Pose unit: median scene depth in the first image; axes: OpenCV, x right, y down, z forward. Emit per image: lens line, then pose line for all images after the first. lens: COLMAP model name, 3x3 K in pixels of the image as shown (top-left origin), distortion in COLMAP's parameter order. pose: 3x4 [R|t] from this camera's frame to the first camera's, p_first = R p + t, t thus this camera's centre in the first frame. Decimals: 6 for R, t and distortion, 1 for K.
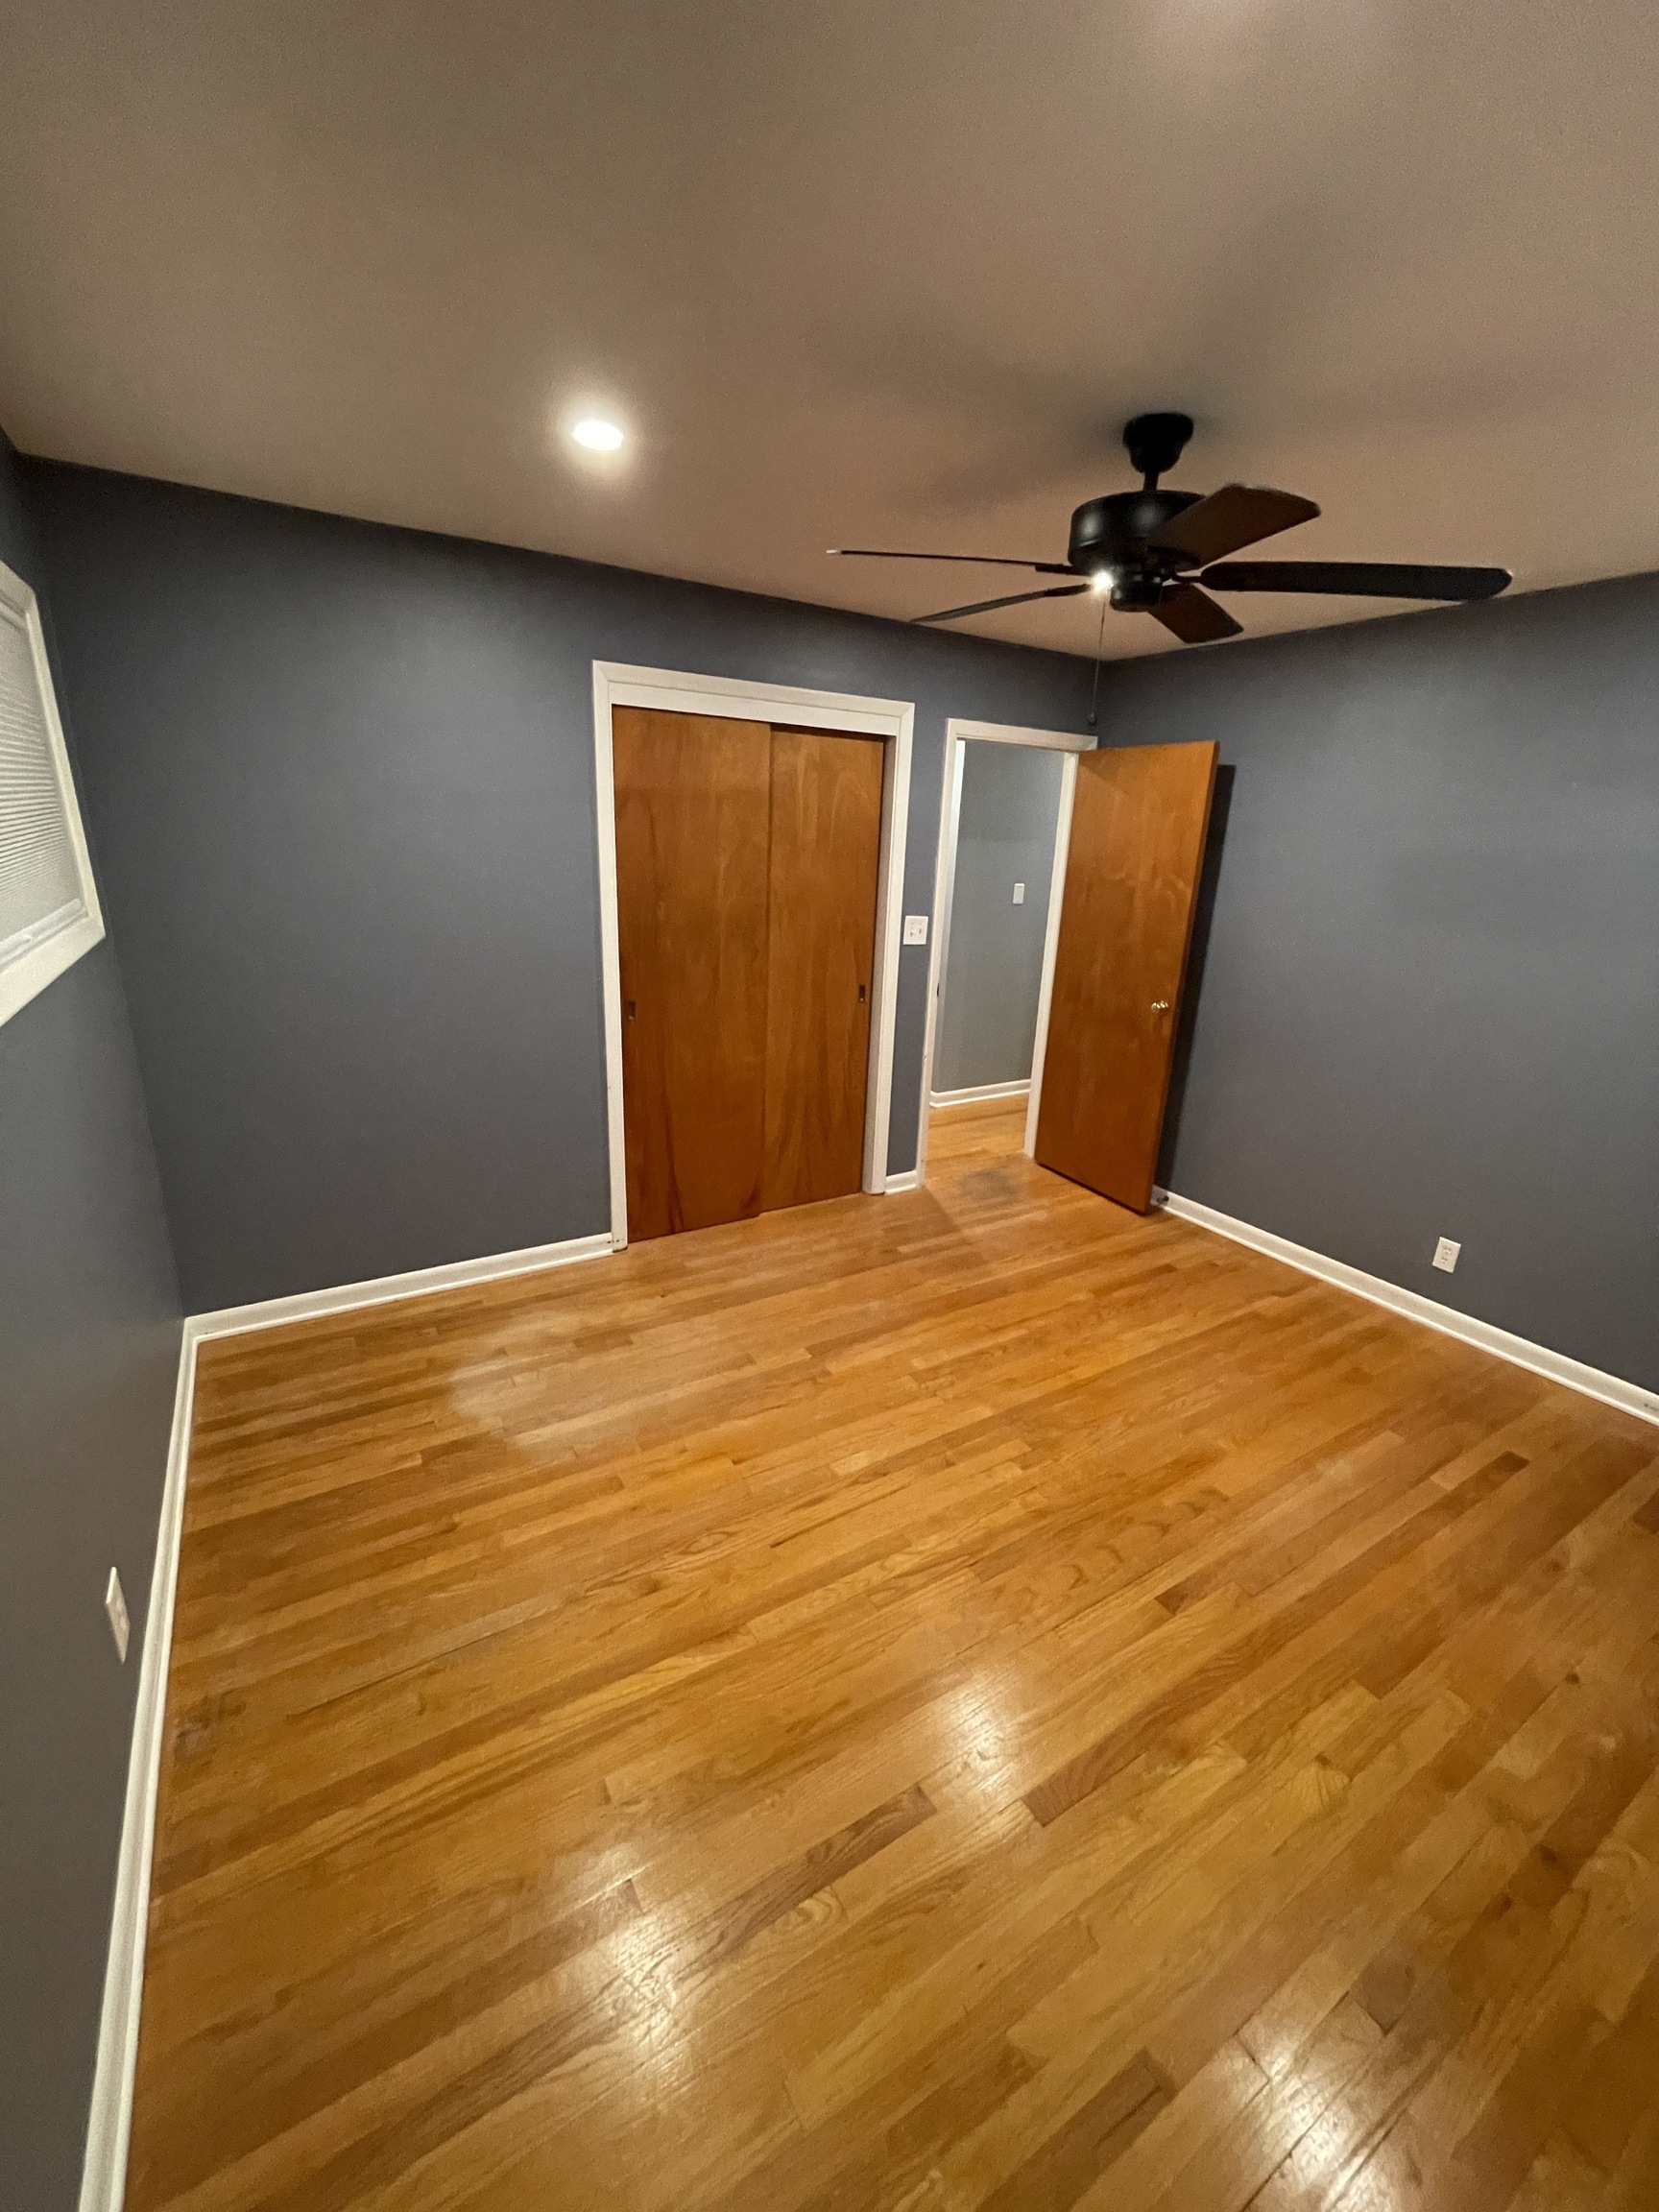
lens RADIAL K [[899.1, 0, 835.0], [0, 899.1, 1097.7], [0, 0, 1]] dist [-0.017996, 0.013931]
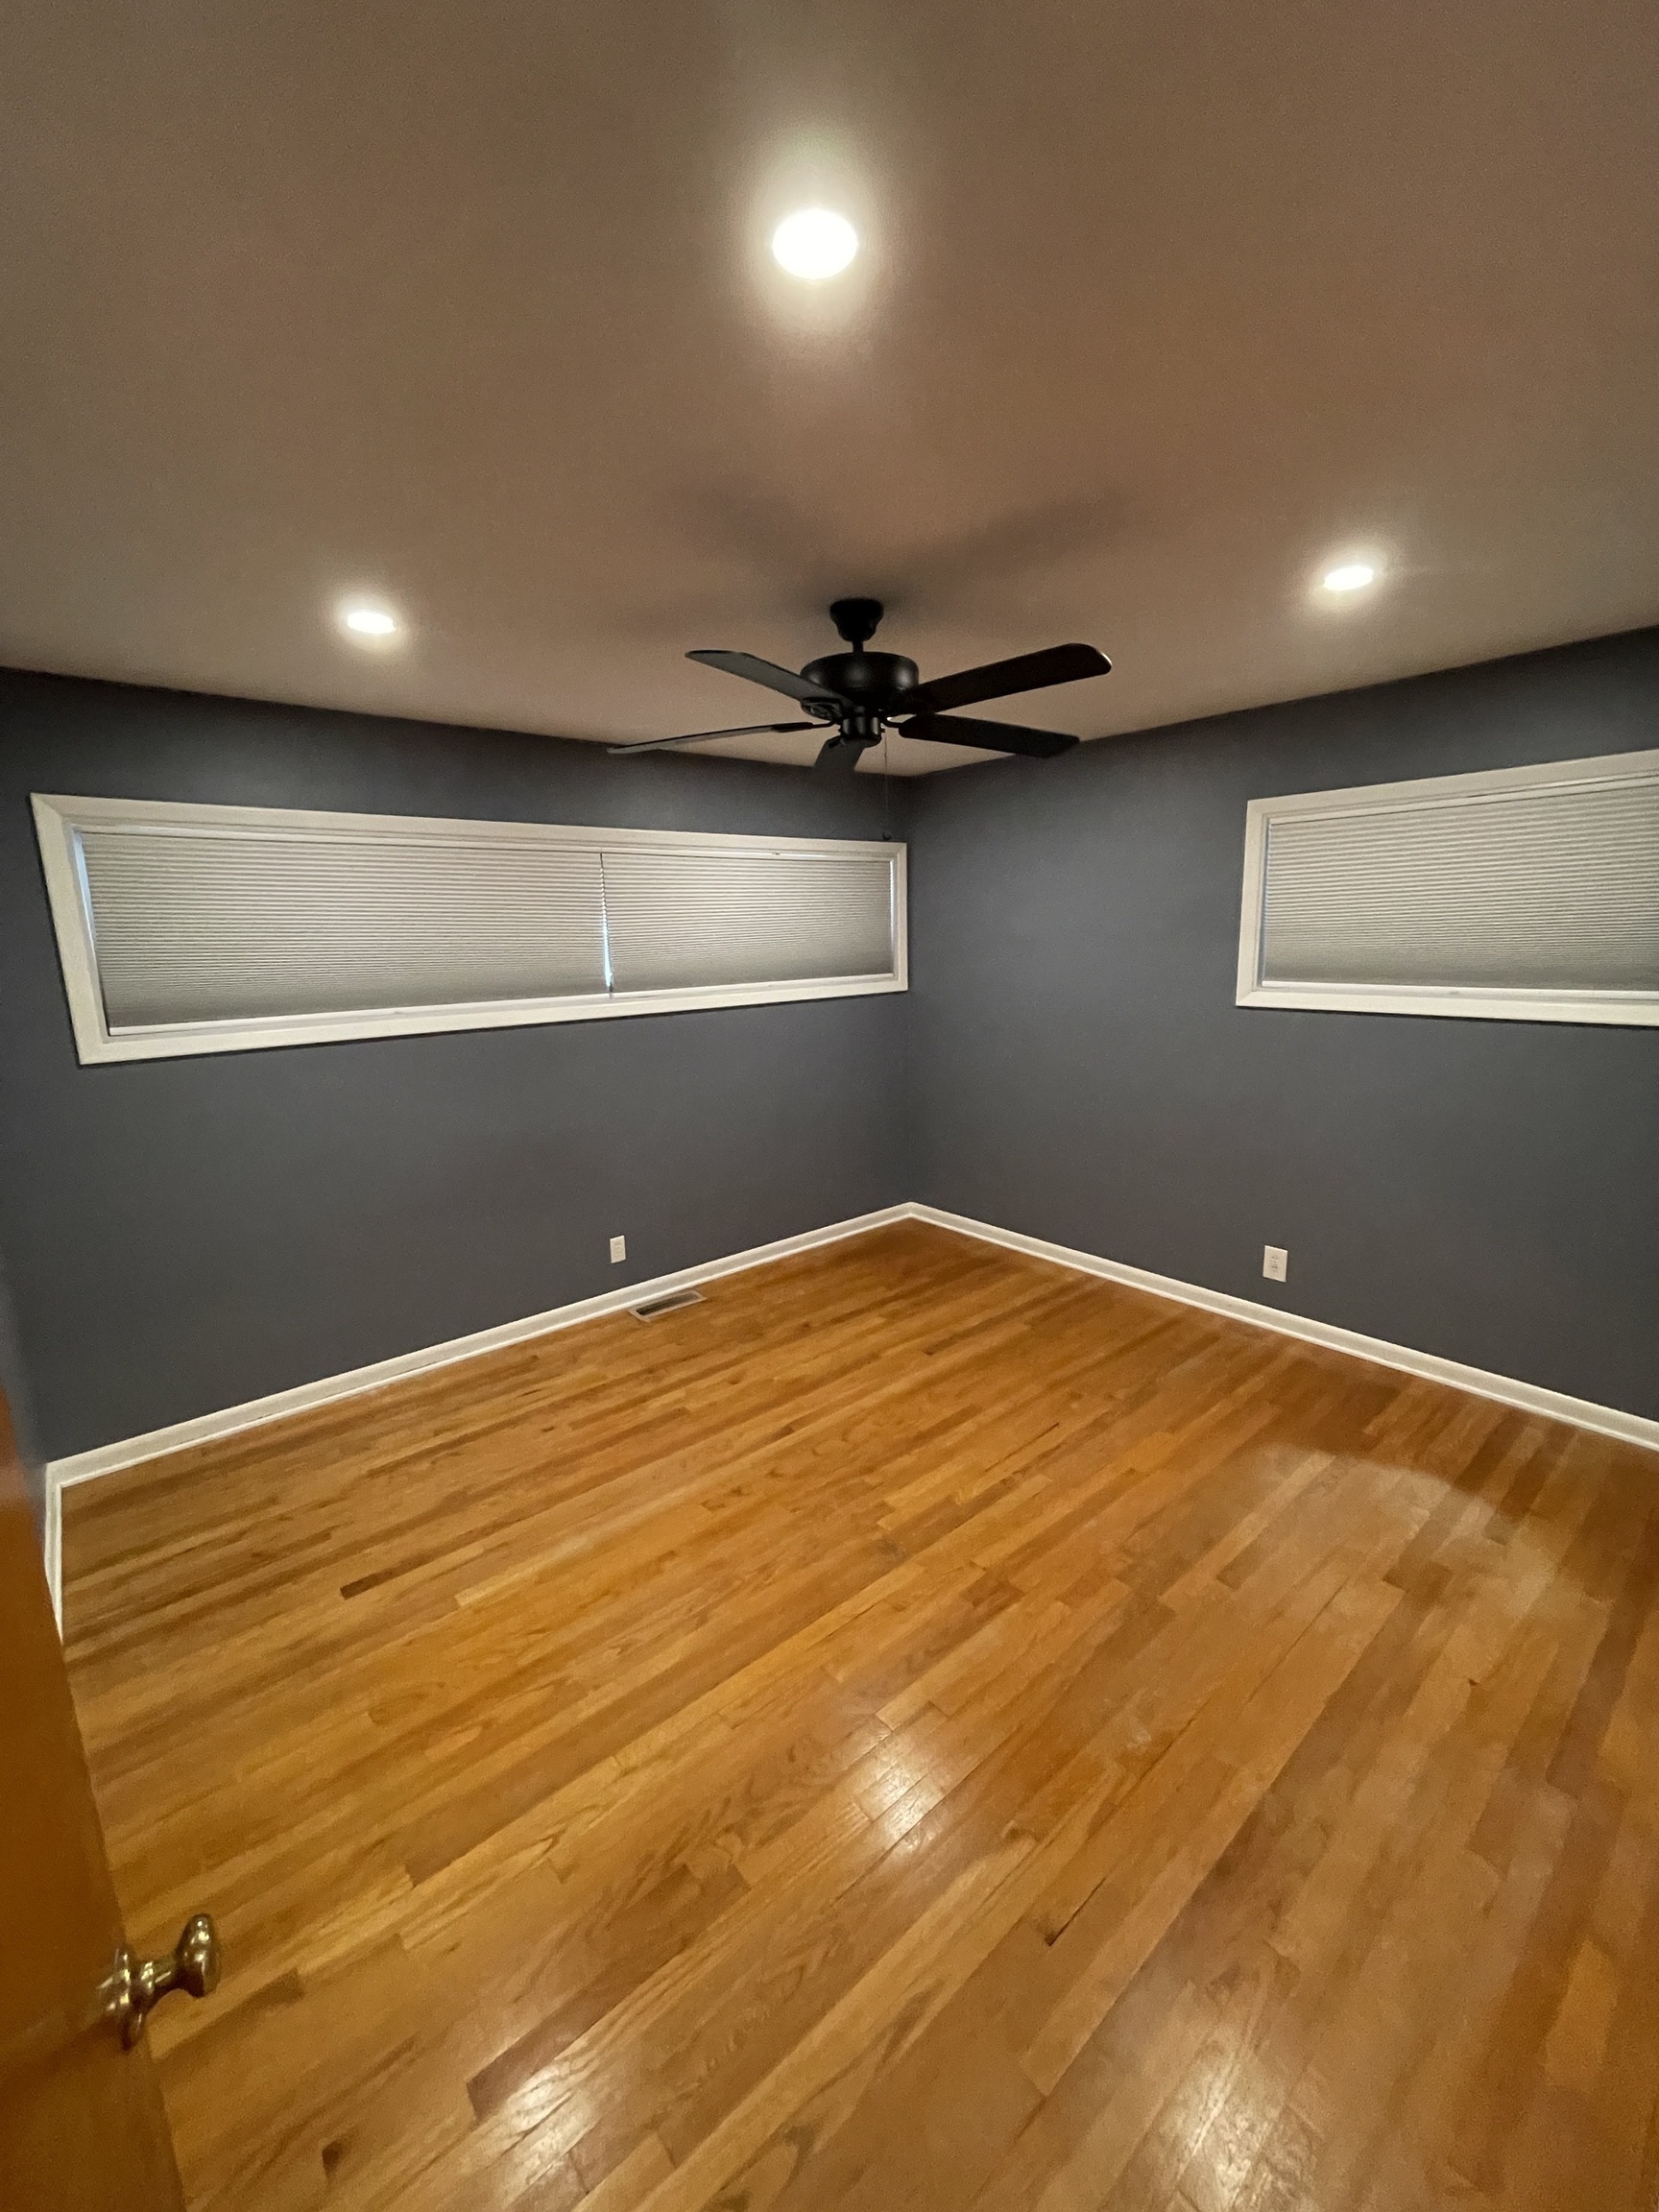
lens RADIAL K [[899.1, 0, 835.0], [0, 899.1, 1097.7], [0, 0, 1]] dist [-0.017996, 0.013931]
pose [[-0.989246, 0.015492, -0.145440, 0.413103], [-0.052785, 0.889547, 0.453784, -0.500565], [0.136406, 0.456581, -0.879163, 1.700243]]
